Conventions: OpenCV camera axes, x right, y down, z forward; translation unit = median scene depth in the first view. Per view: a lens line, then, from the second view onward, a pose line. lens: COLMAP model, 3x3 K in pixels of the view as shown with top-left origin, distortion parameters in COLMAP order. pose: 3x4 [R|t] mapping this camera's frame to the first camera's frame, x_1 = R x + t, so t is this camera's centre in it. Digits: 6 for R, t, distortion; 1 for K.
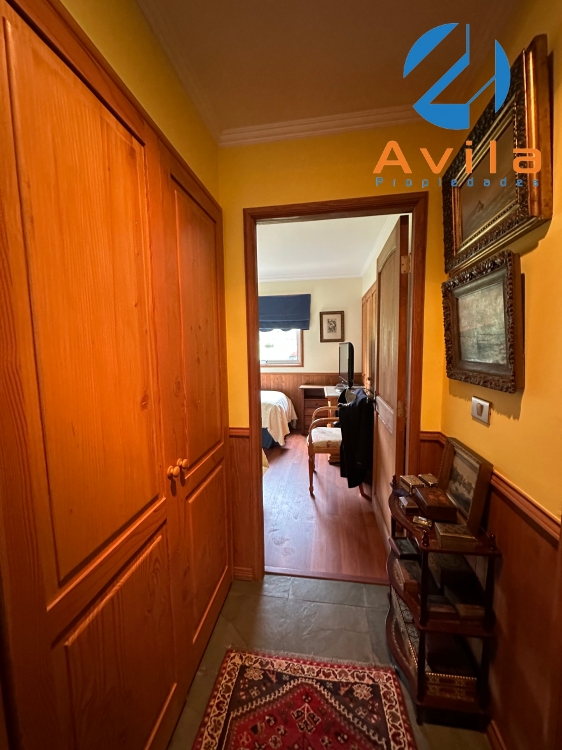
lens RADIAL K [[298.8, 0, 281.0], [0, 298.8, 375.0], [0, 0, 1]] dist [-0.001394, -0.000348]
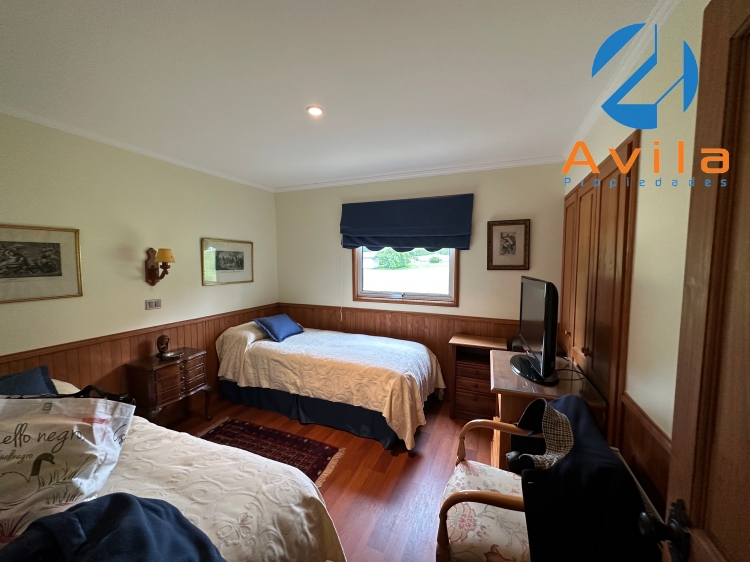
lens RADIAL K [[298.8, 0, 375.0], [0, 298.8, 281.0], [0, 0, 1]] dist [-0.001394, -0.000348]
pose [[0.969605, 0.037511, -0.241782, 0.055972], [-0.043076, 0.998914, -0.017771, -0.064972], [0.240853, 0.027646, 0.970168, 0.338204]]
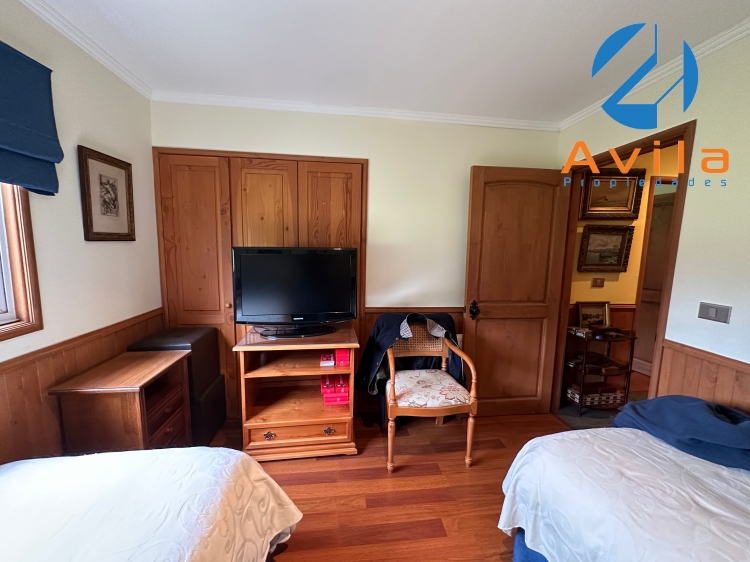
lens RADIAL K [[298.8, 0, 375.0], [0, 298.8, 281.0], [0, 0, 1]] dist [-0.001394, -0.000348]
pose [[-0.262018, -0.100573, 0.959808, -0.272785], [0.079677, 0.988905, 0.125373, -0.082072], [-0.961768, 0.109324, -0.251097, 0.788339]]
